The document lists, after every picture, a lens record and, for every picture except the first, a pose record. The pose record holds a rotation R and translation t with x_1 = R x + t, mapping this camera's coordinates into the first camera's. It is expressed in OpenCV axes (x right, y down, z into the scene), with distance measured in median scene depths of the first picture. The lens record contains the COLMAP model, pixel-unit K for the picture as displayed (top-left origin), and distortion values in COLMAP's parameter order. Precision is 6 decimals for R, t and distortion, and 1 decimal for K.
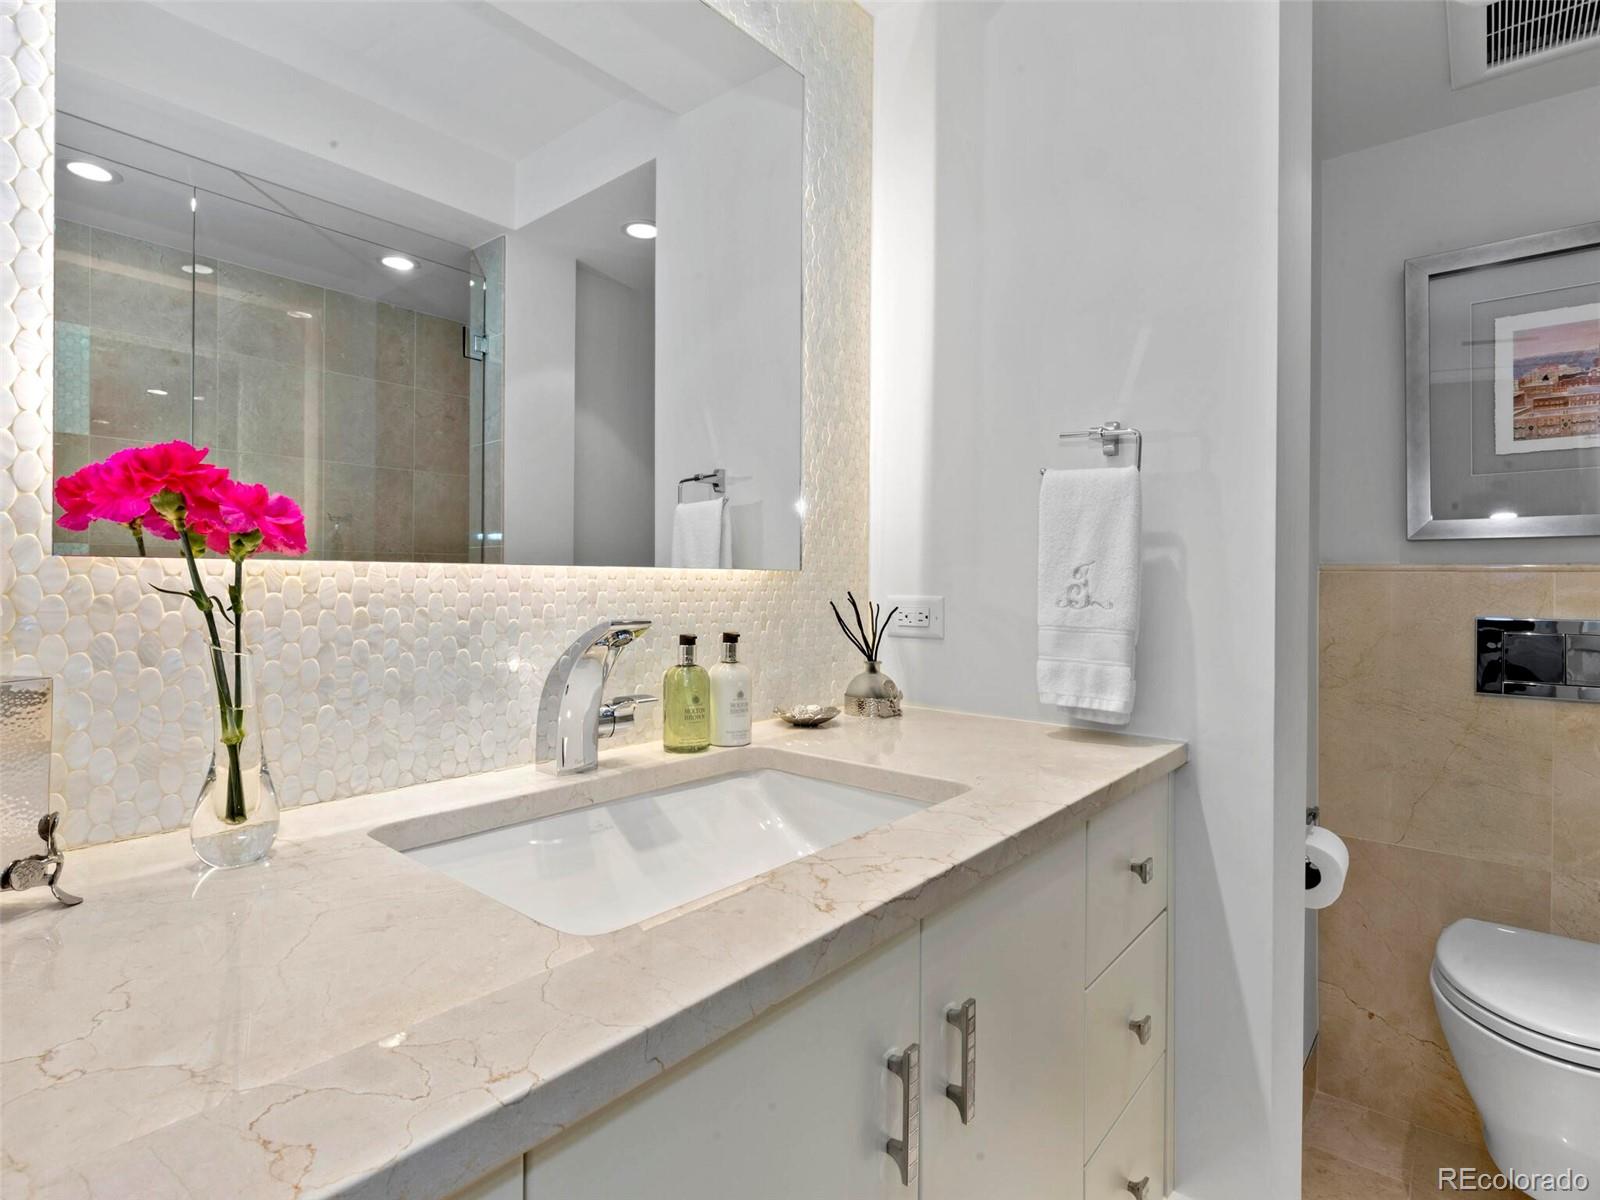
lens RADIAL K [[804.5, 0, 800.0], [0, 804.5, 600.0], [0, 0, 1]] dist [-0.001681, -0.001579]
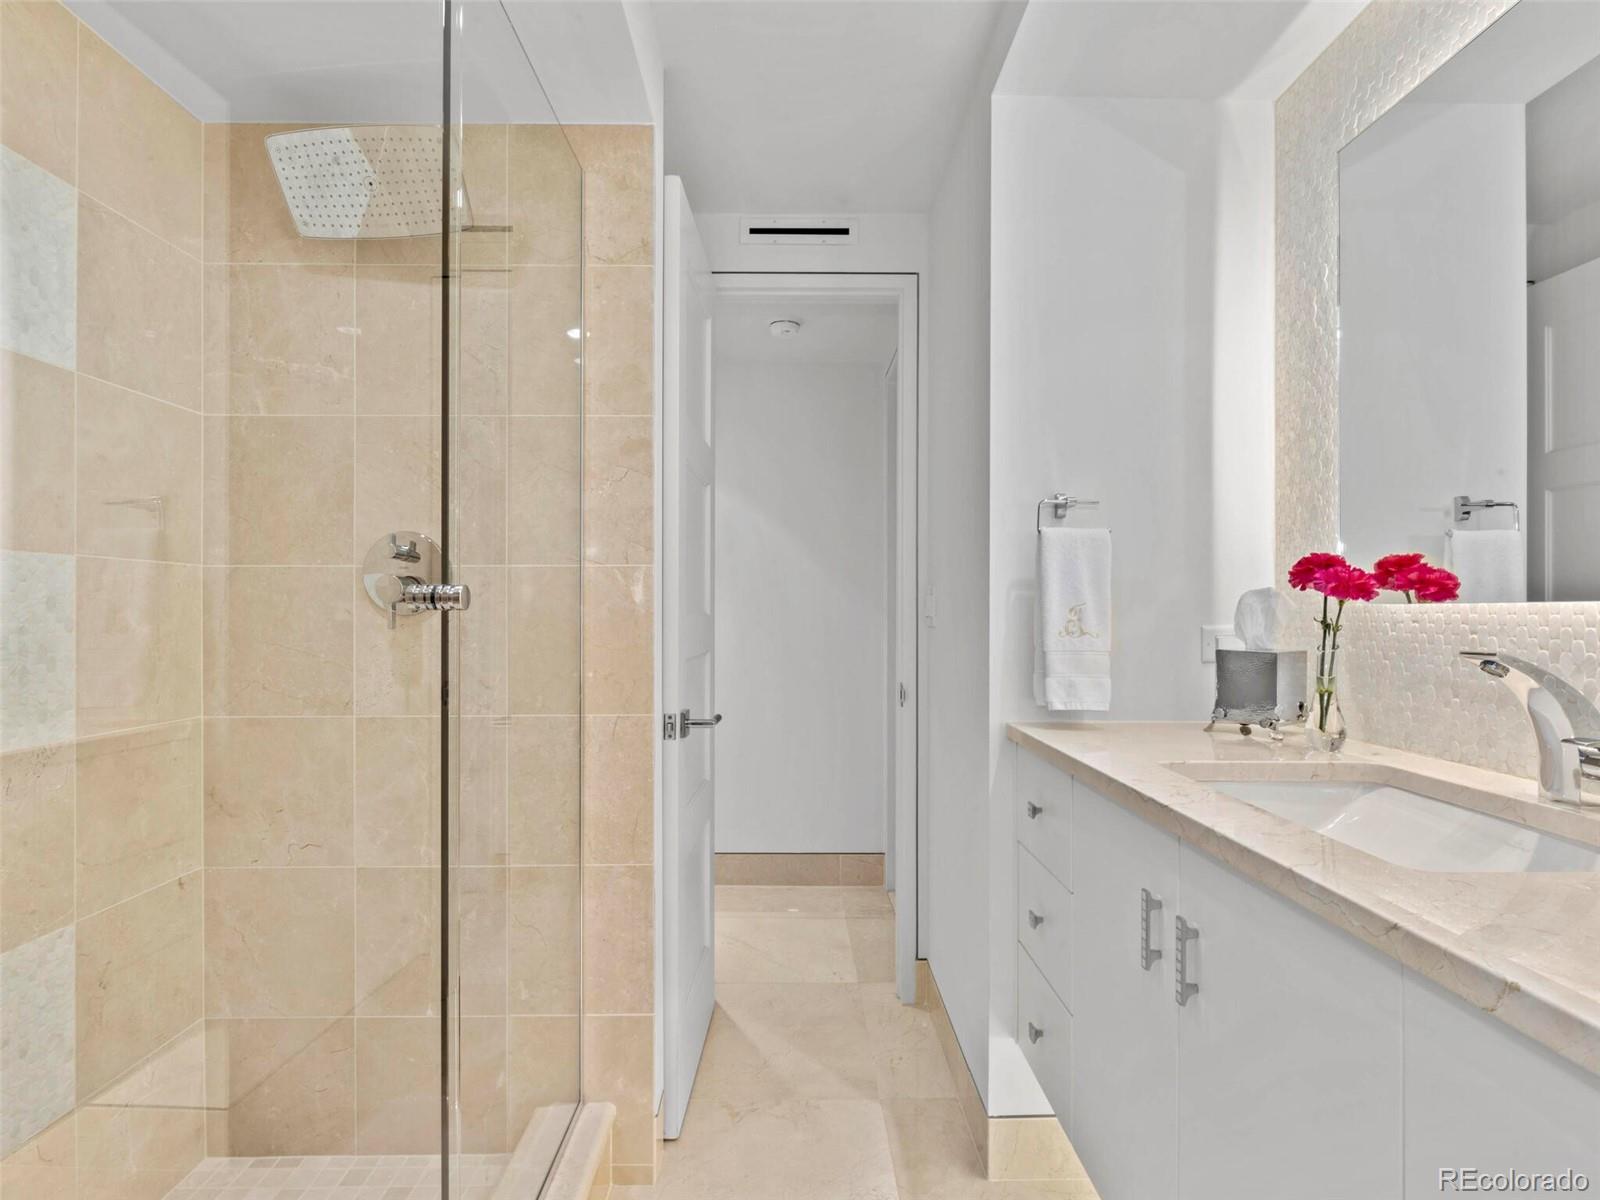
lens RADIAL K [[801.1, 0, 800.0], [0, 801.1, 600.0], [0, 0, 1]] dist [0.000419, -0.000825]
pose [[-0.756501, -0.024065, -0.653550, 1.183577], [-0.032813, 0.999461, 0.001179, -0.013866], [0.653169, 0.022336, -0.756882, 1.180278]]
